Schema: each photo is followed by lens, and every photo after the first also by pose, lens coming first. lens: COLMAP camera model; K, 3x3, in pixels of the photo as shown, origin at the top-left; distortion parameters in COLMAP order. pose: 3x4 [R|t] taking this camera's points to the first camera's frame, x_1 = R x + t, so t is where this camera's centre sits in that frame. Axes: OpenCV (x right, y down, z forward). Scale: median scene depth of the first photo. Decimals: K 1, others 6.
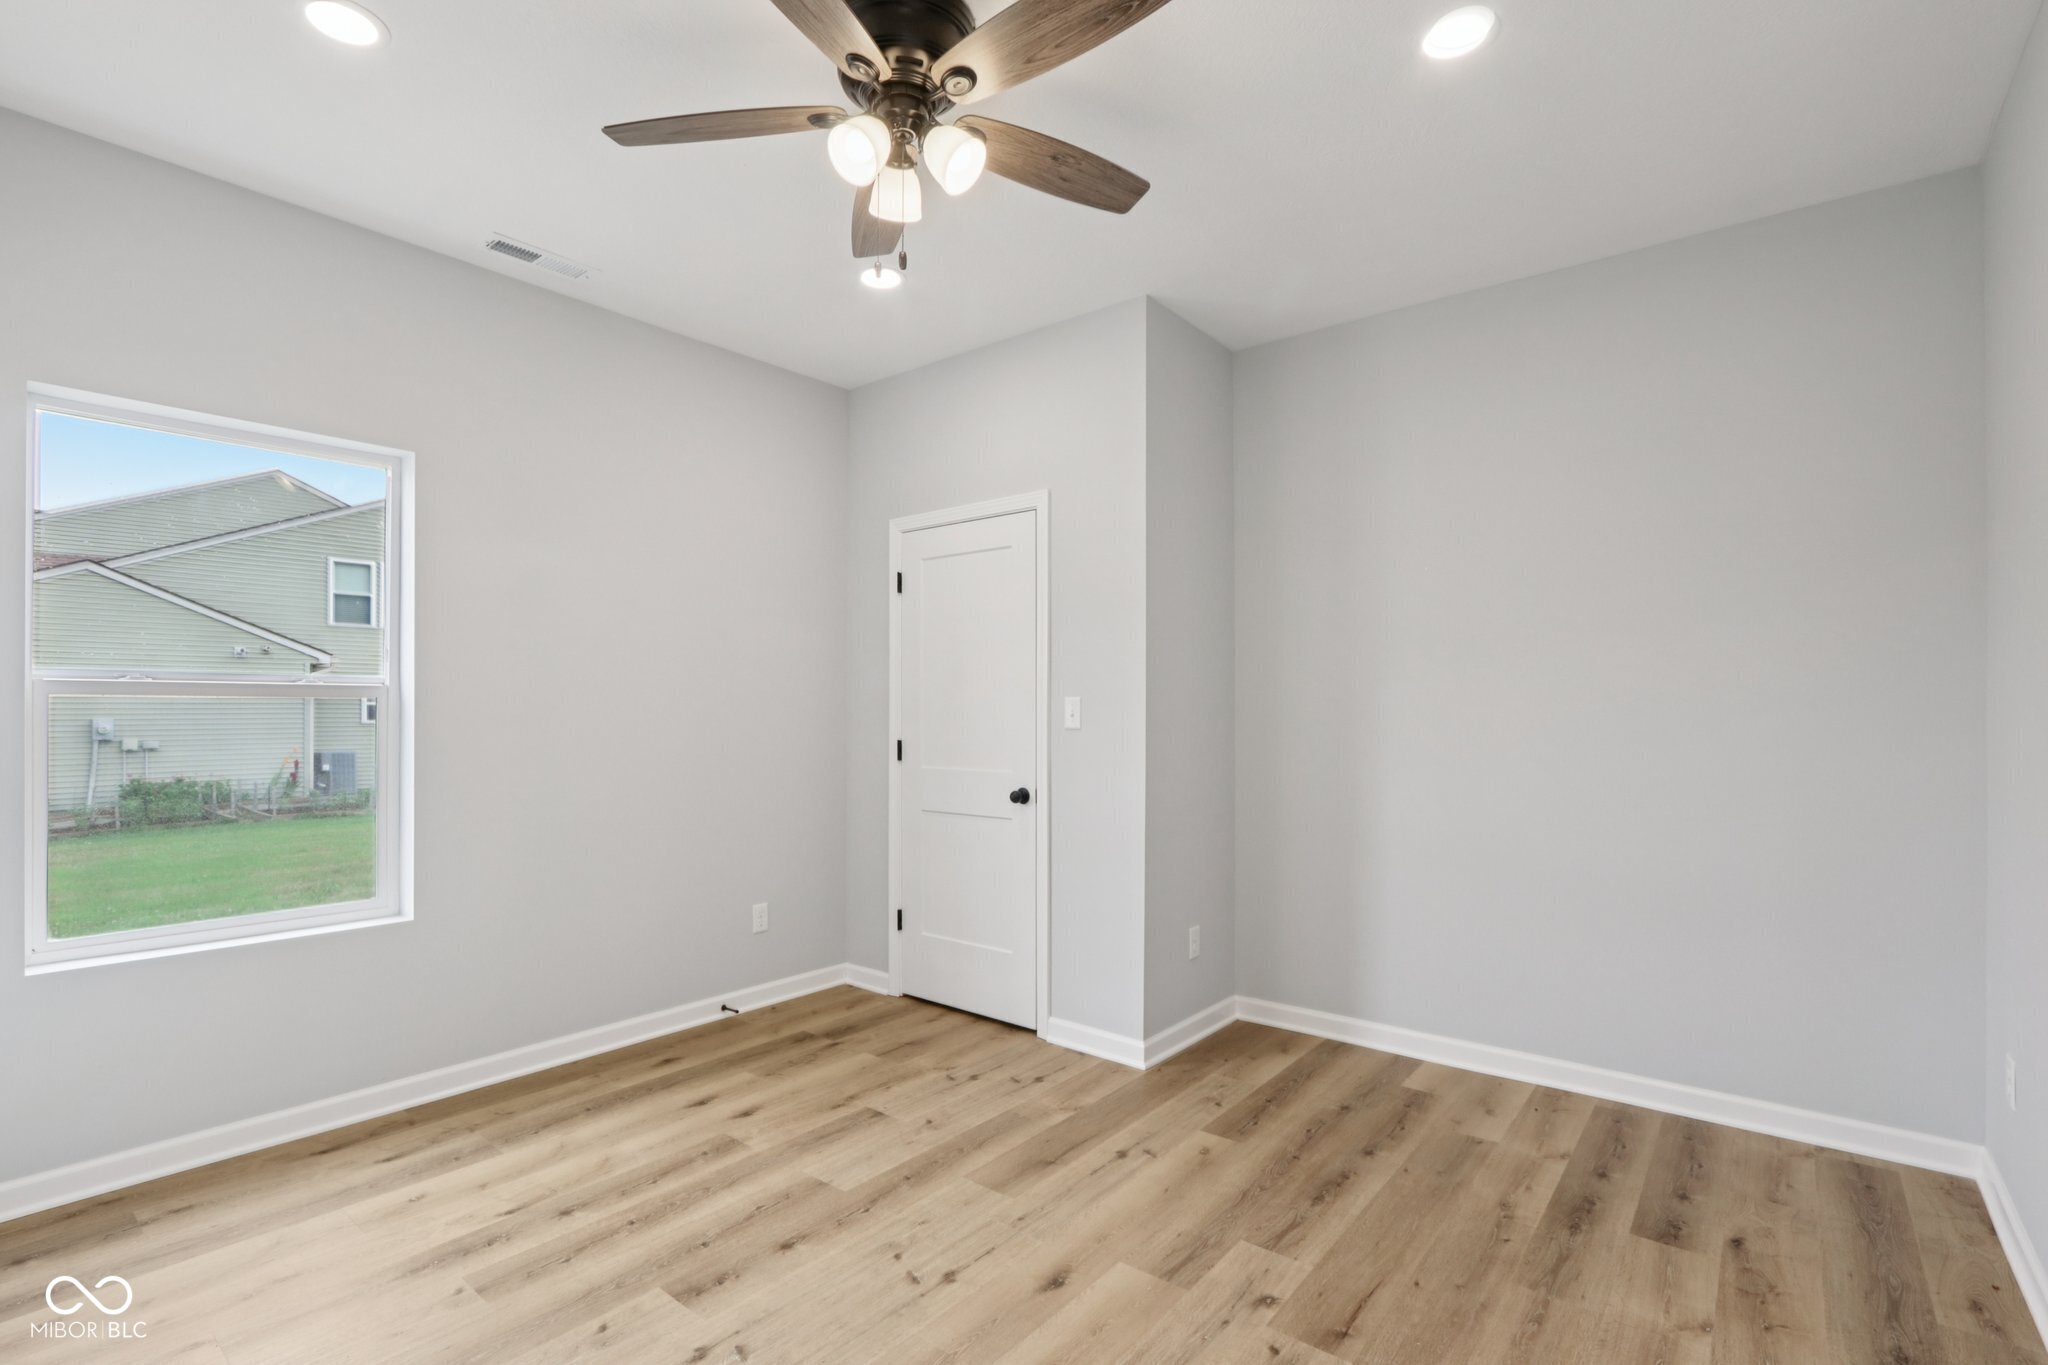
lens RADIAL K [[944.9, 0, 1011.4], [0, 944.9, 712.0], [0, 0, 1]] dist [-0.014213, 0.000408]
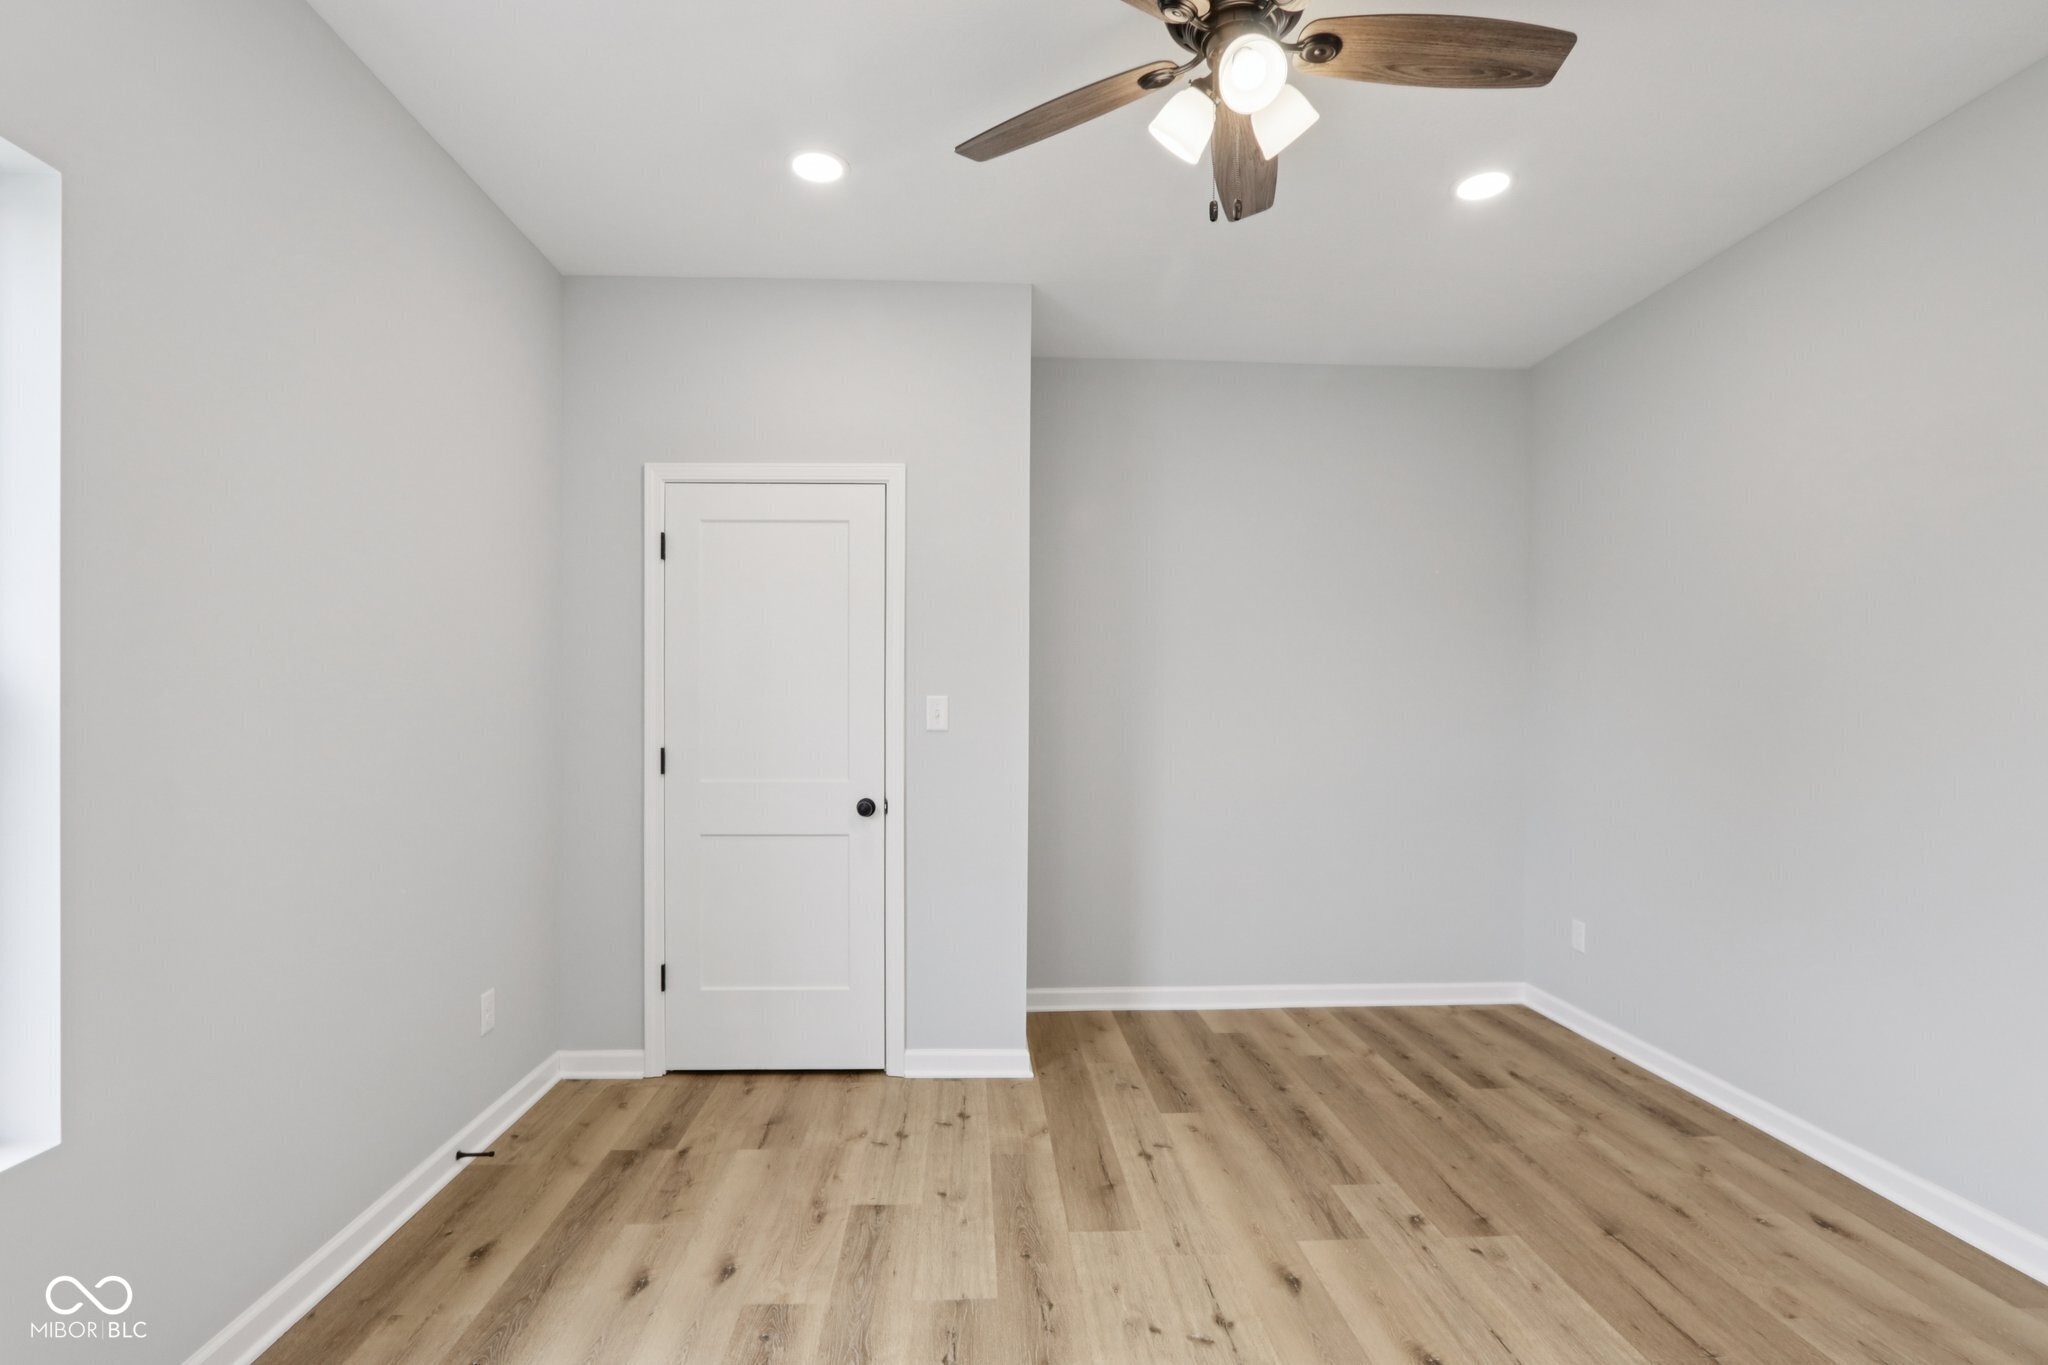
lens RADIAL K [[944.9, 0, 1011.4], [0, 944.9, 712.0], [0, 0, 1]] dist [-0.014213, 0.000408]
pose [[0.746795, 0.000637, 0.665054, -0.588142], [0.000511, 0.999999, -0.001531, 0.002397], [-0.665054, 0.001483, 0.746794, 0.317453]]
